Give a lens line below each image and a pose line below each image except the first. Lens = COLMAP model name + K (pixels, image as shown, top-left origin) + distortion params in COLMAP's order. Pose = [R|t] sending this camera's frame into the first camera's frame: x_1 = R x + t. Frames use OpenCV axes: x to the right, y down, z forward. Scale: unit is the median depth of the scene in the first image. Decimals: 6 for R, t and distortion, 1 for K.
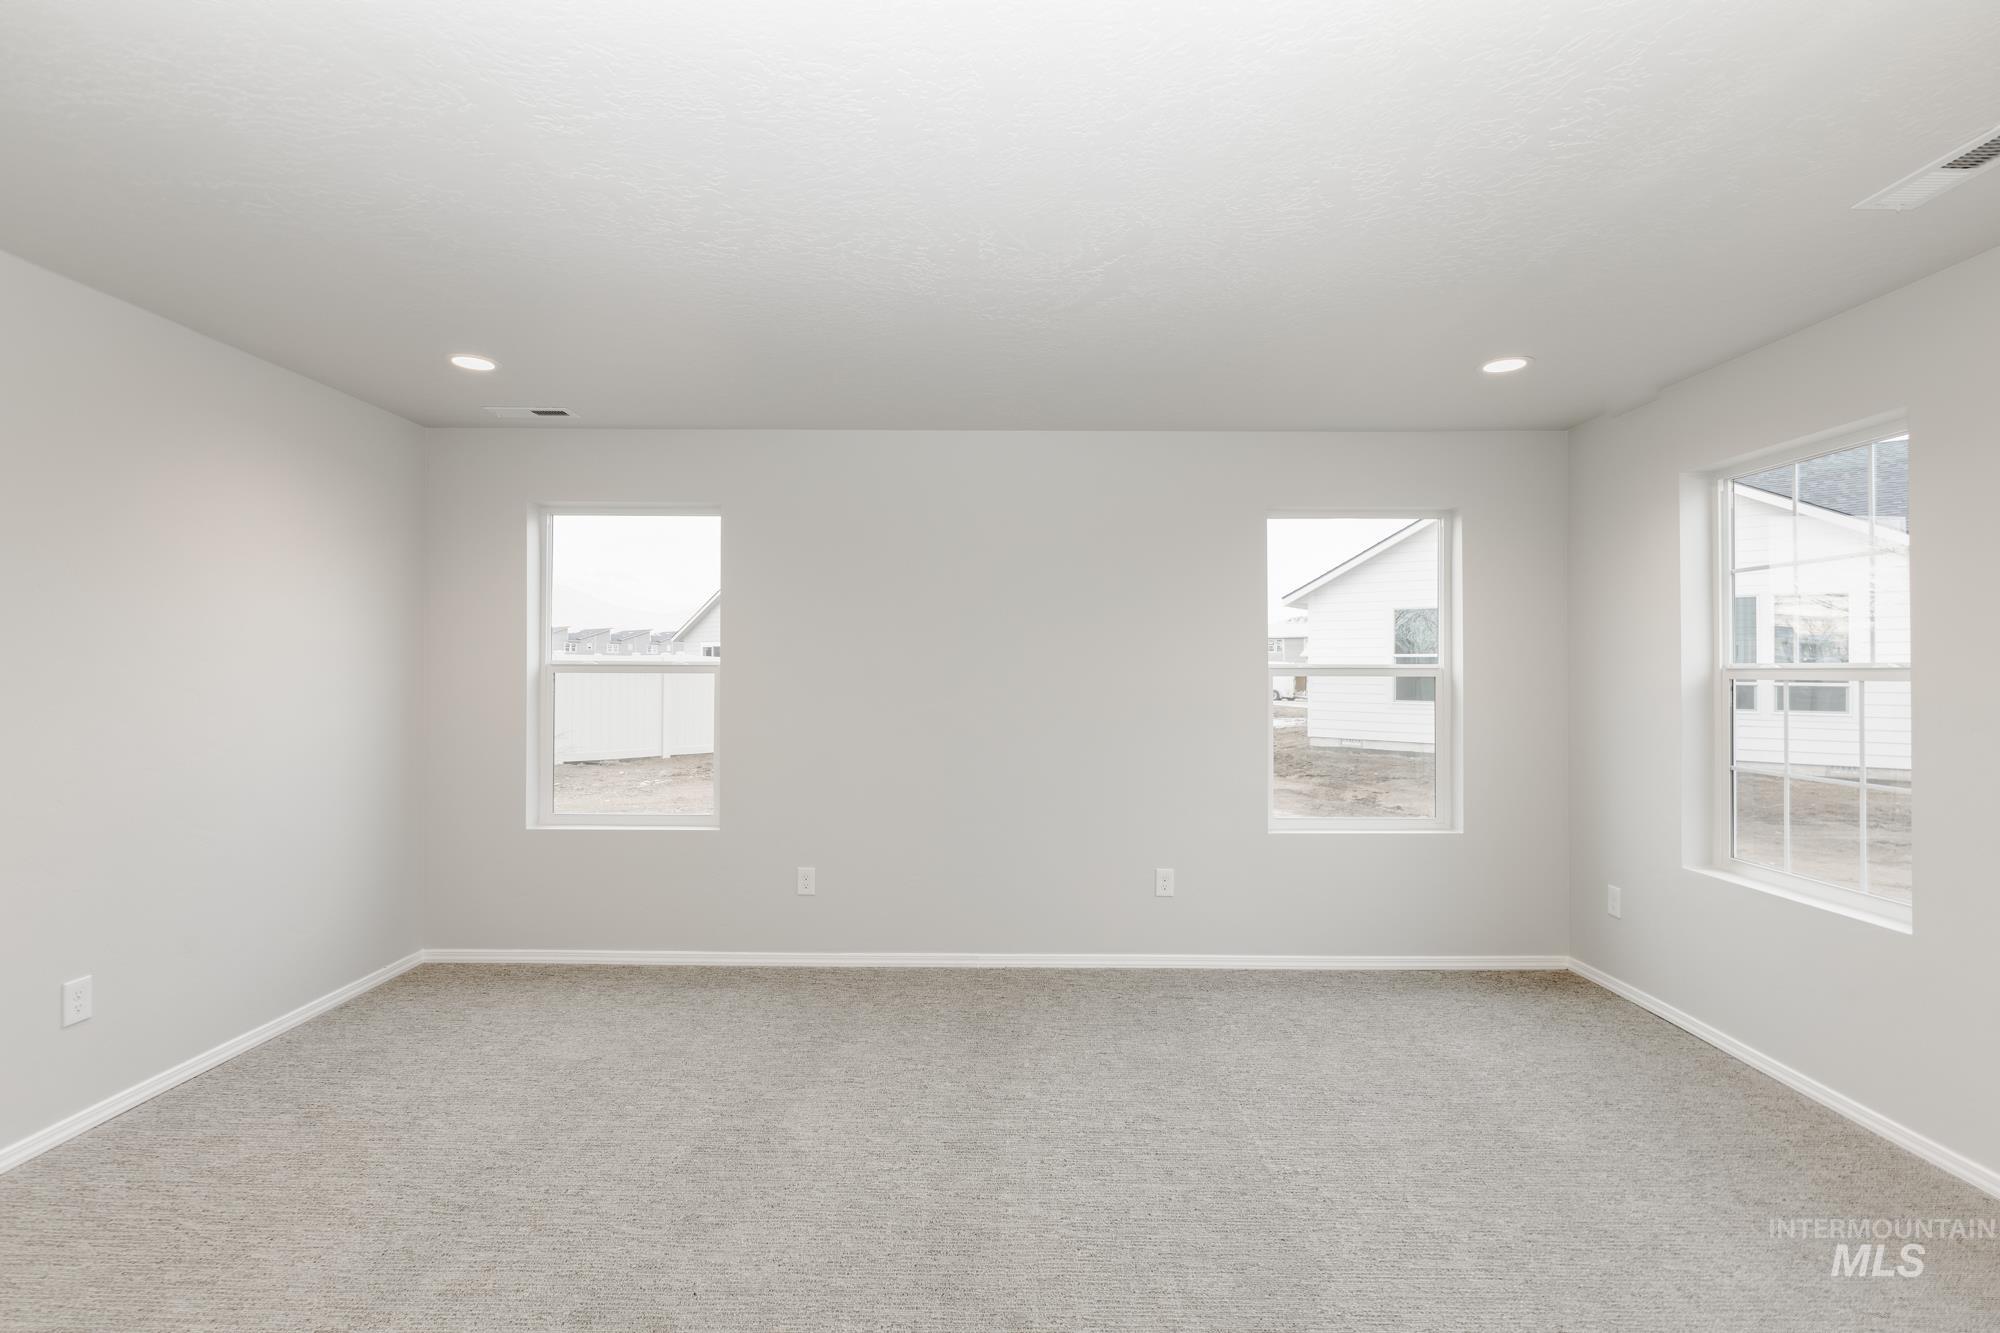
lens RADIAL K [[917.6, 0, 1004.5], [0, 917.6, 658.5], [0, 0, 1]] dist [-0.005496, -0.000733]
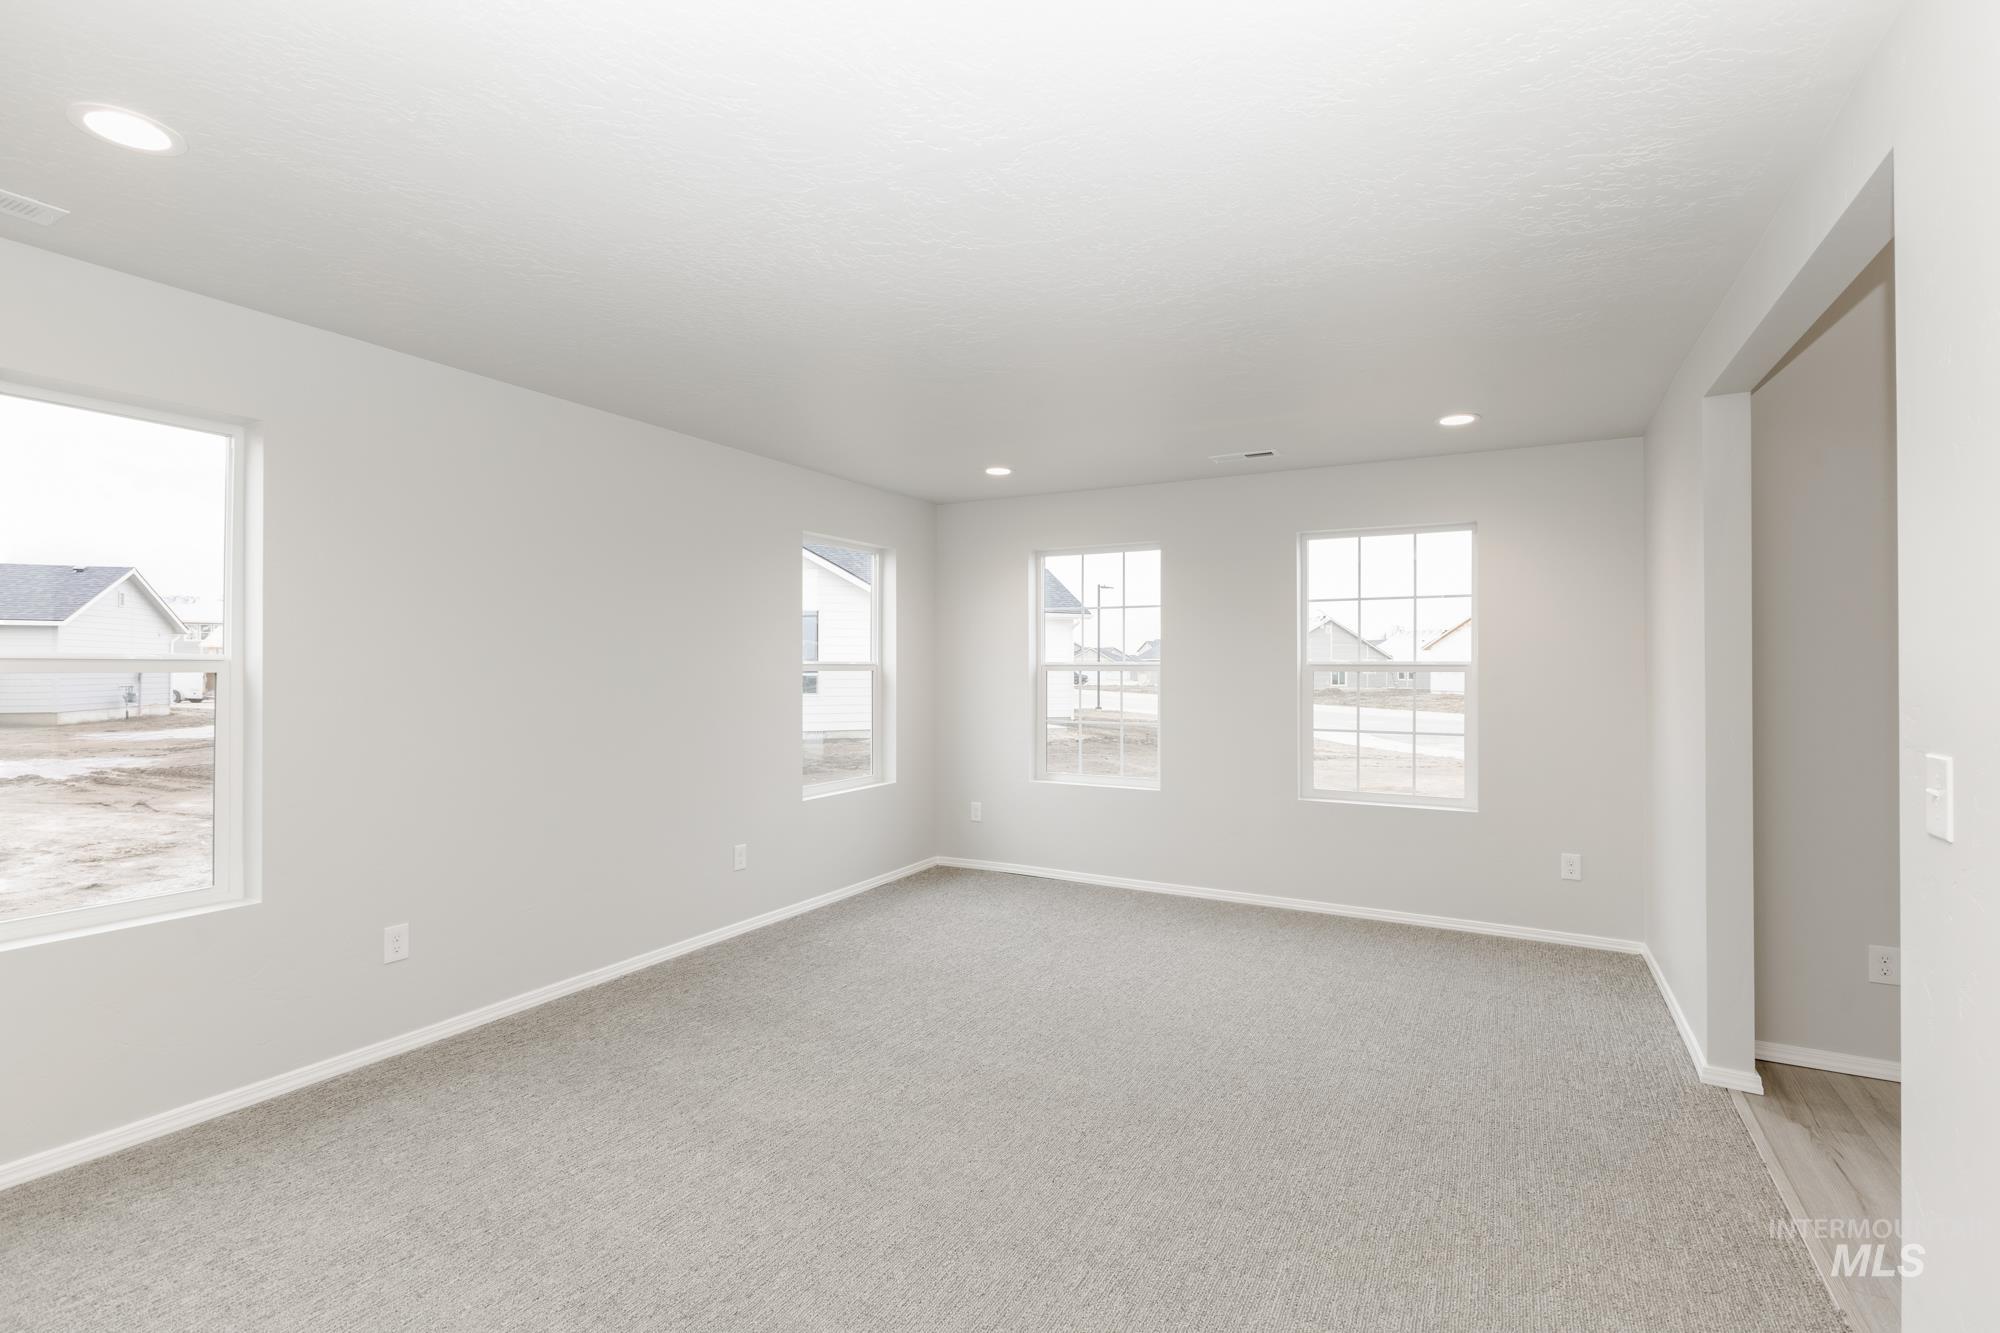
lens RADIAL K [[917.6, 0, 1004.5], [0, 917.6, 658.5], [0, 0, 1]] dist [-0.005496, -0.000733]
pose [[0.468195, 0.006260, 0.883603, -0.697748], [-0.012099, 0.999927, -0.000674, 0.001320], [-0.883543, -0.010376, 0.468236, 0.214262]]
